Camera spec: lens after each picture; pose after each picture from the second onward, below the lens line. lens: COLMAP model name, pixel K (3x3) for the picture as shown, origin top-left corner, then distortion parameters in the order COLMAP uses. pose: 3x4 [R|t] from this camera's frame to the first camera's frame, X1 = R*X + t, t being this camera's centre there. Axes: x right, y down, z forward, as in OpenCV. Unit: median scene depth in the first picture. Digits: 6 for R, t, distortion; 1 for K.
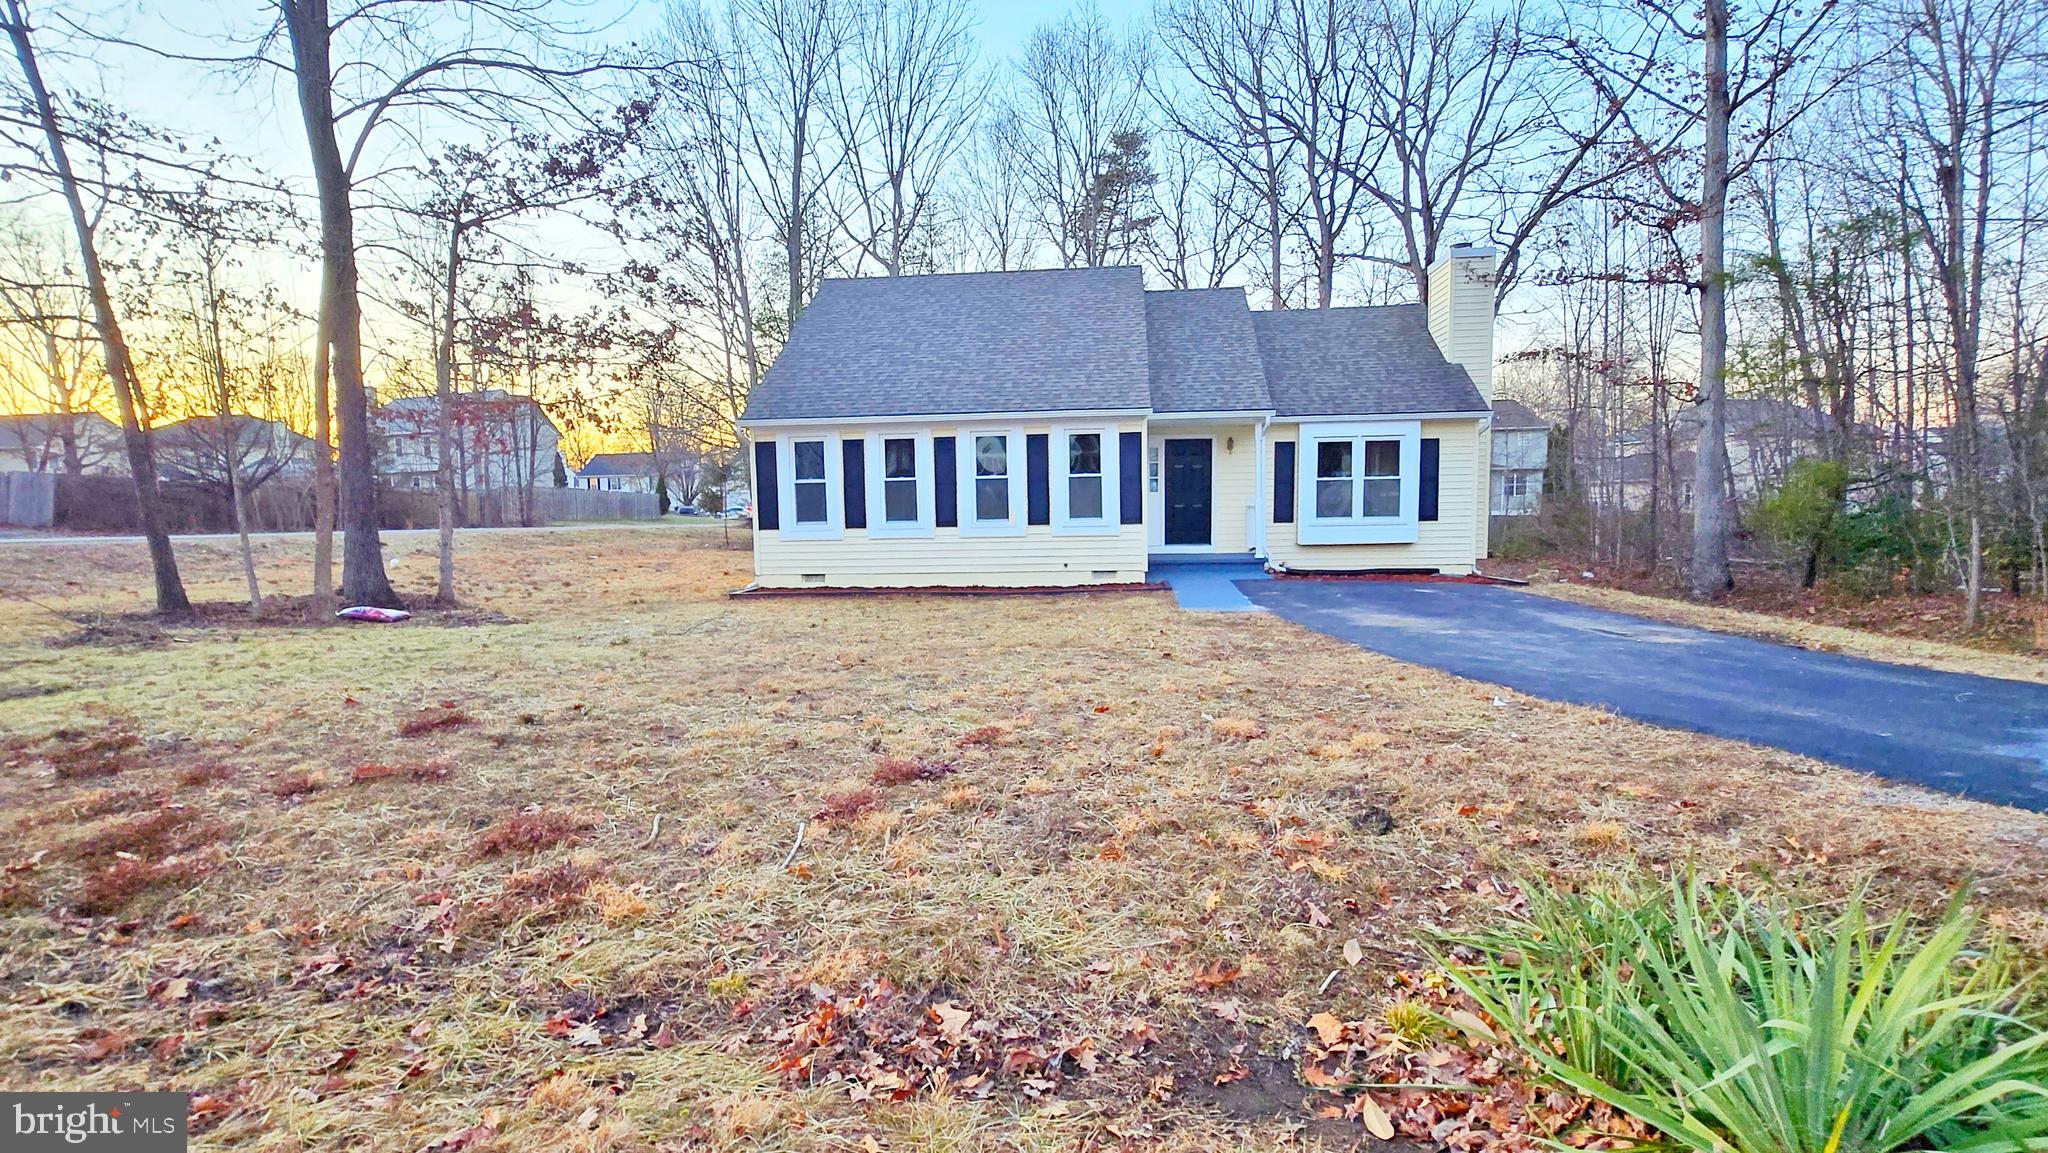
lens RADIAL K [[795.5, 0, 1013.7], [0, 795.5, 578.3], [0, 0, 1]] dist [0.001106, -0.000011]
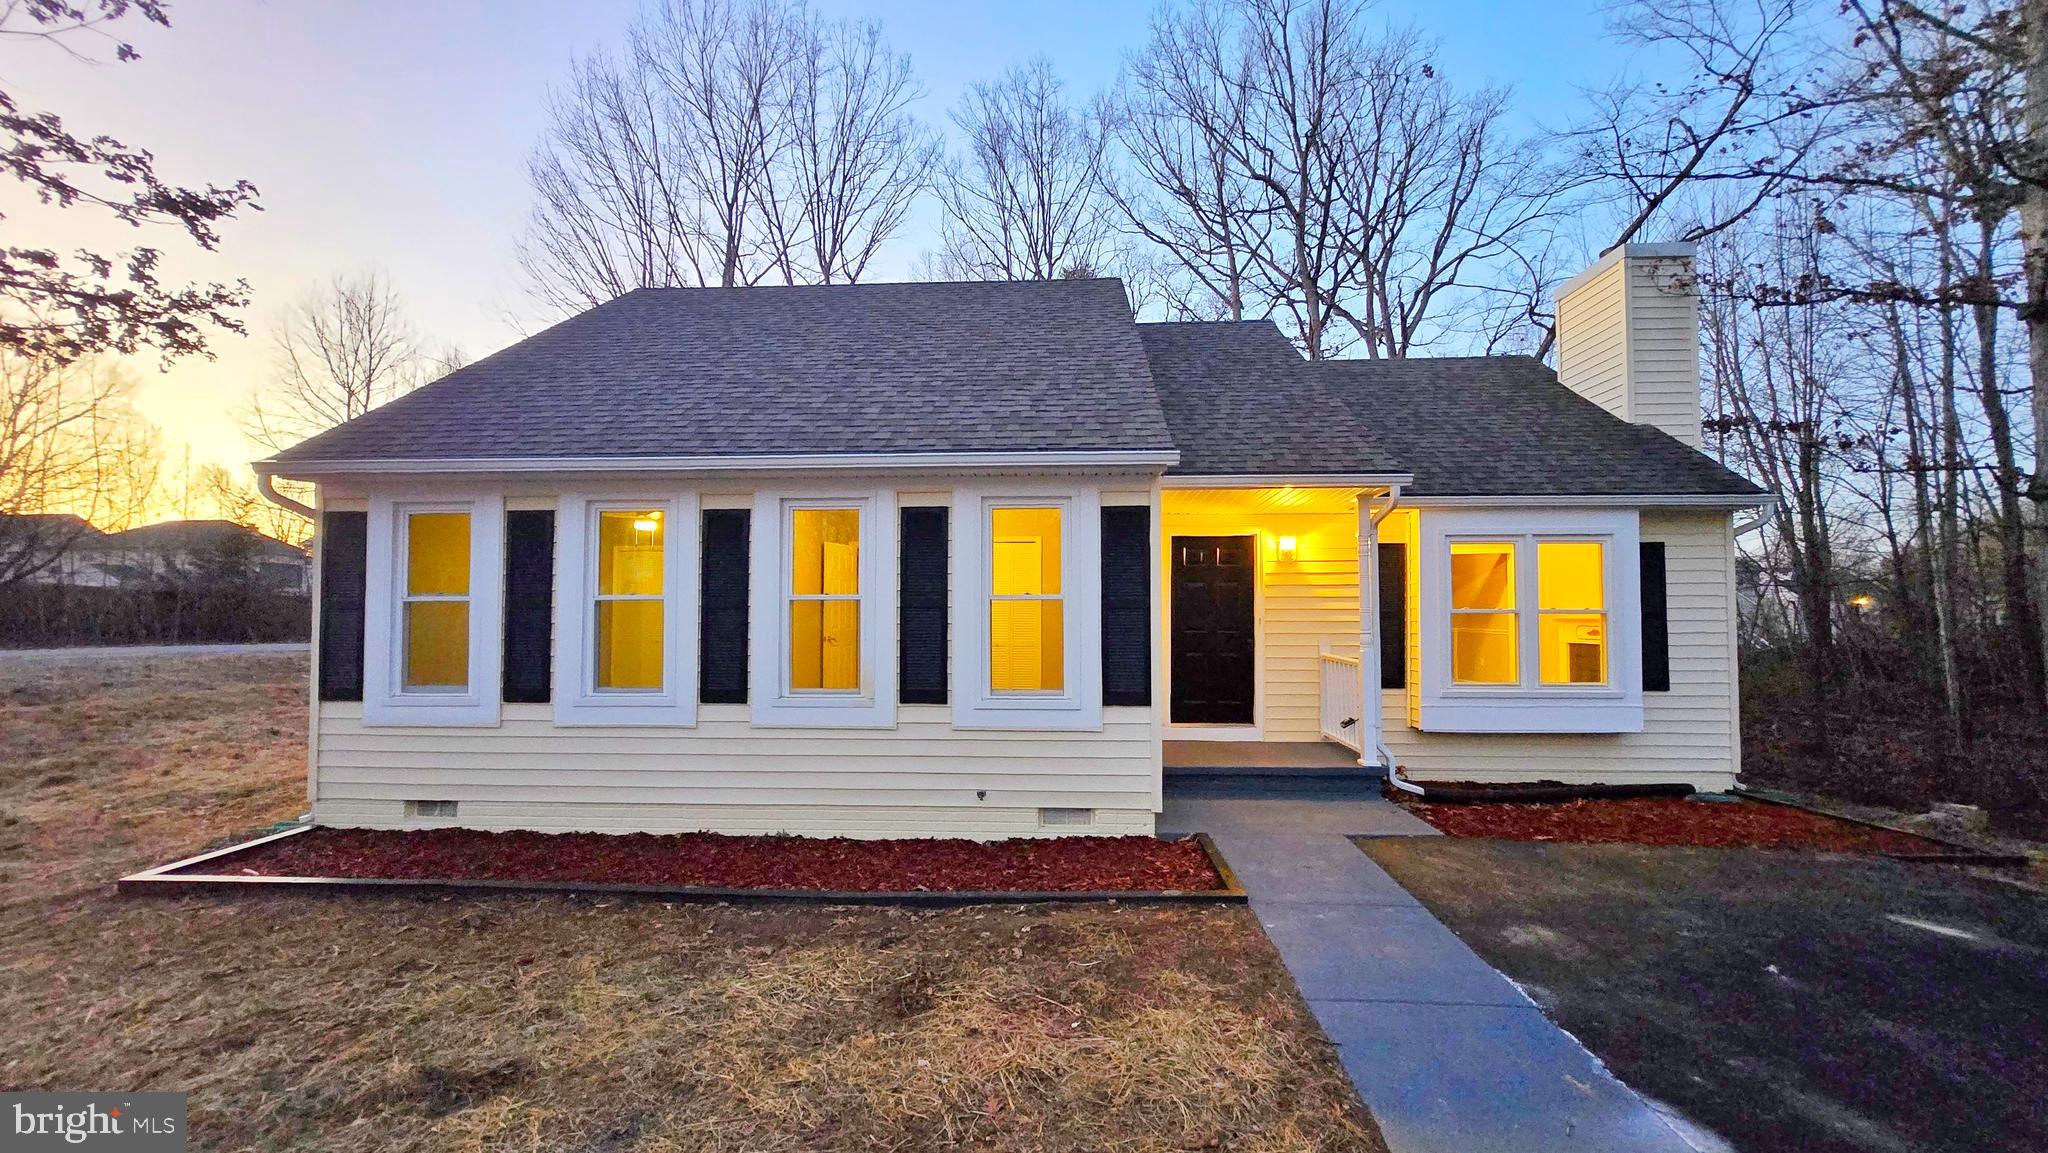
lens RADIAL K [[795.5, 0, 1013.7], [0, 795.5, 578.3], [0, 0, 1]] dist [0.001106, -0.000011]
pose [[0.998038, 0.019985, 0.059341, 0.046777], [-0.011012, 0.988949, -0.147849, -0.062018], [-0.061640, 0.146905, 0.987228, 0.468759]]
